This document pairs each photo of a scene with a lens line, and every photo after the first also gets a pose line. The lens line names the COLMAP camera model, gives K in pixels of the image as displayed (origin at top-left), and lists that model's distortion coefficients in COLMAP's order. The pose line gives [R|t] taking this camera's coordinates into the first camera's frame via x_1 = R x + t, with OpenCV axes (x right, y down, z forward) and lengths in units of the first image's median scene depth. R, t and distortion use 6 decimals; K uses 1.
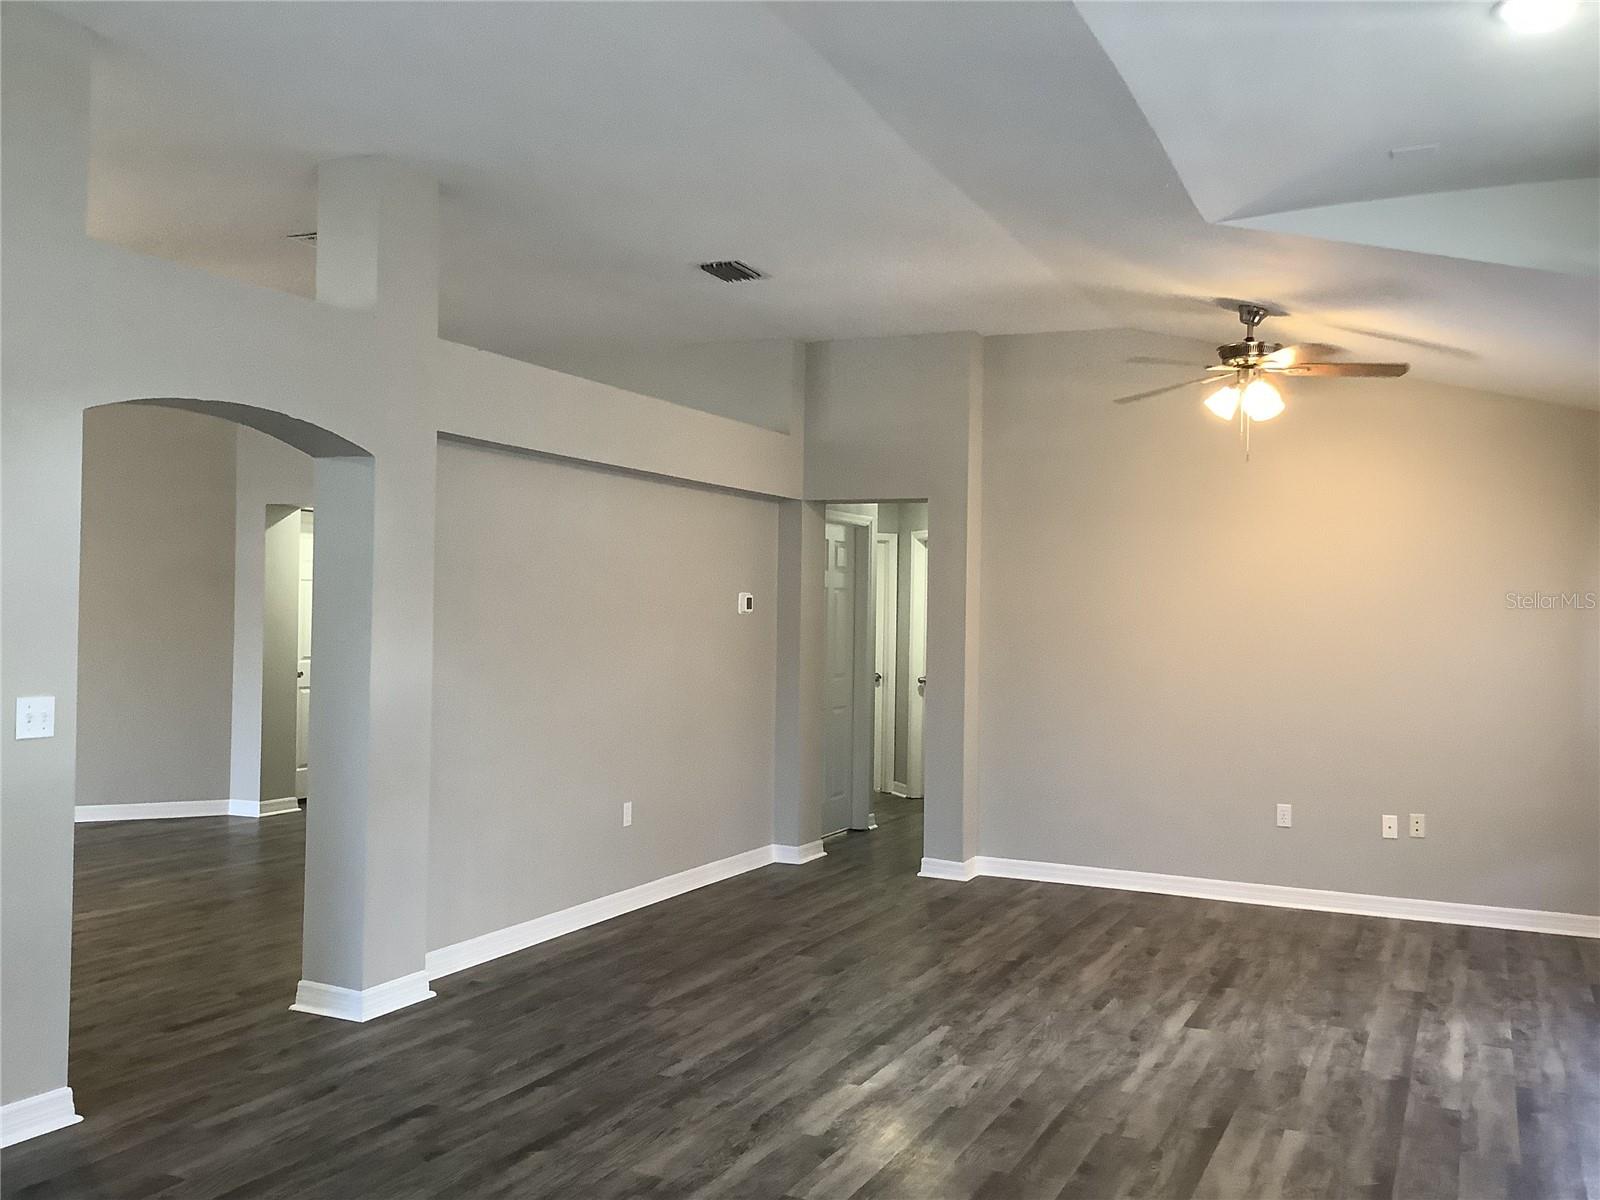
lens RADIAL K [[1446.8, 0, 800.3], [0, 1446.8, 598.0], [0, 0, 1]] dist [0.142900, -0.003623]
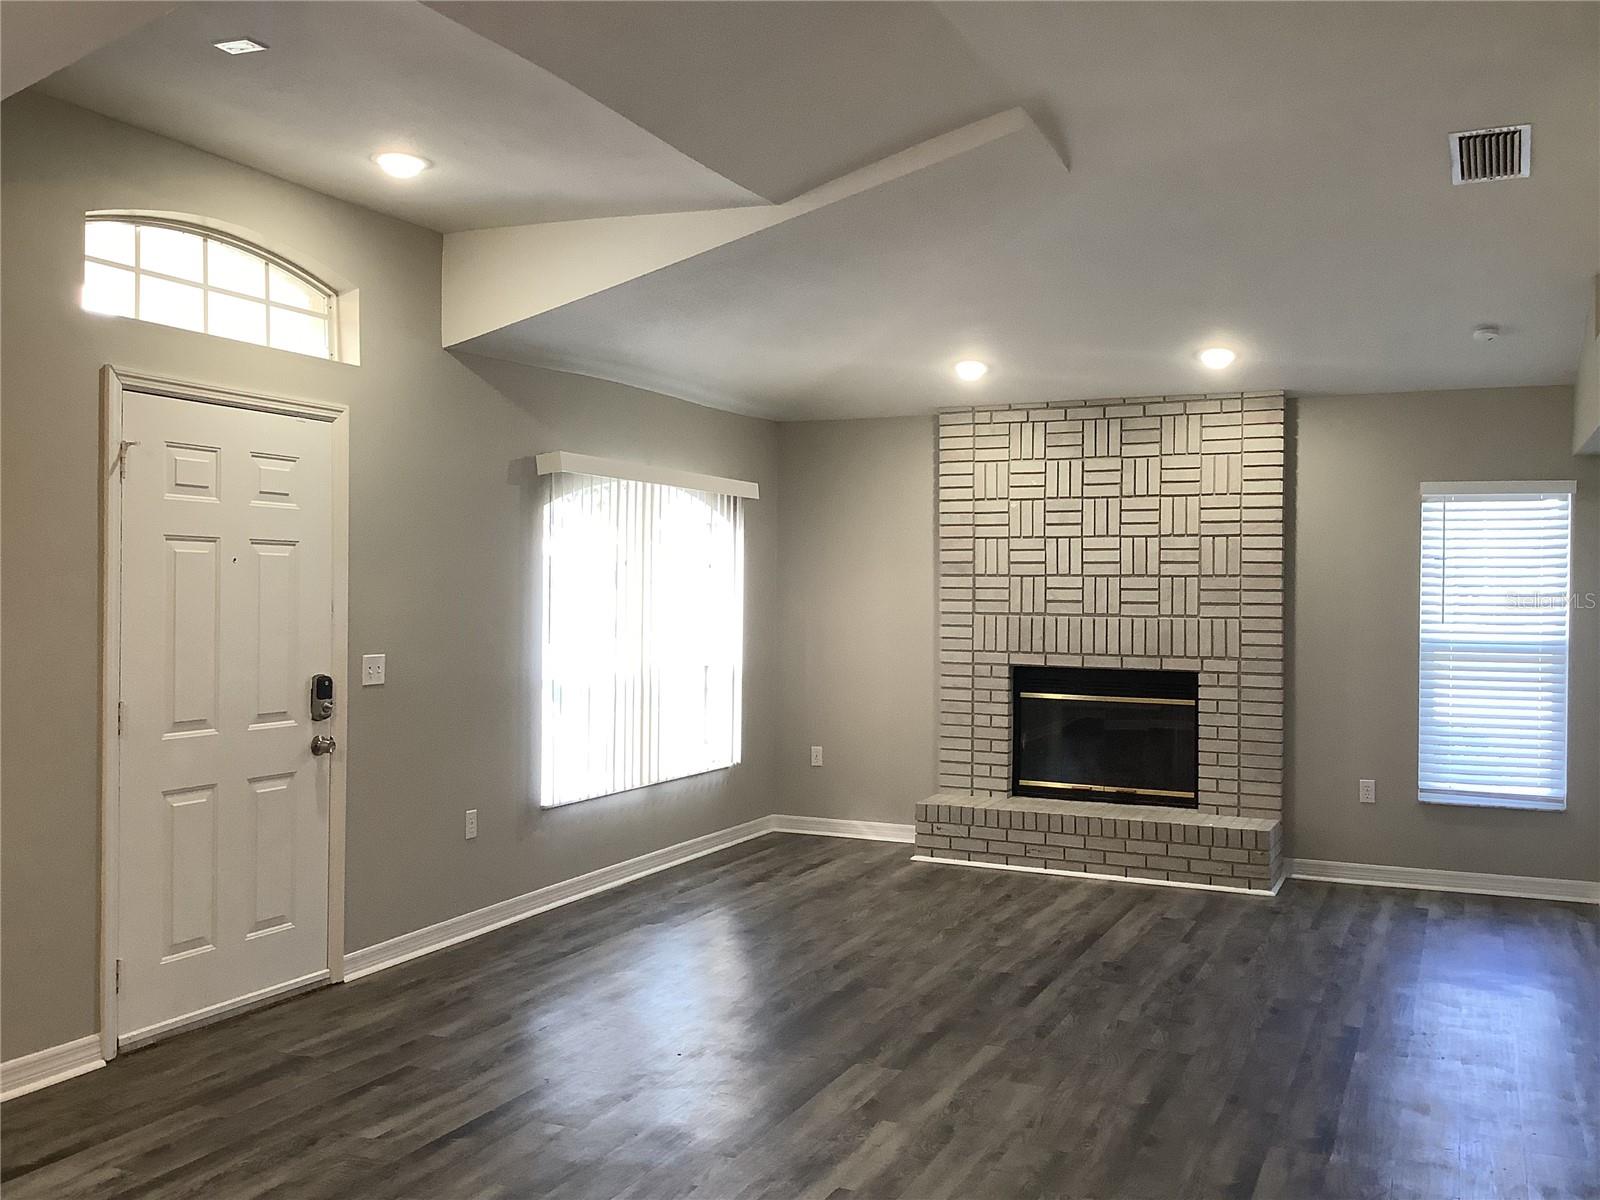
lens RADIAL K [[1446.8, 0, 798.6], [0, 1446.8, 592.2], [0, 0, 1]] dist [0.142900, -0.003623]
pose [[-0.999457, -0.029812, -0.014057, 0.091360], [-0.029696, 0.999524, -0.008409, 0.024068], [0.014301, -0.007987, -0.999866, 1.978090]]
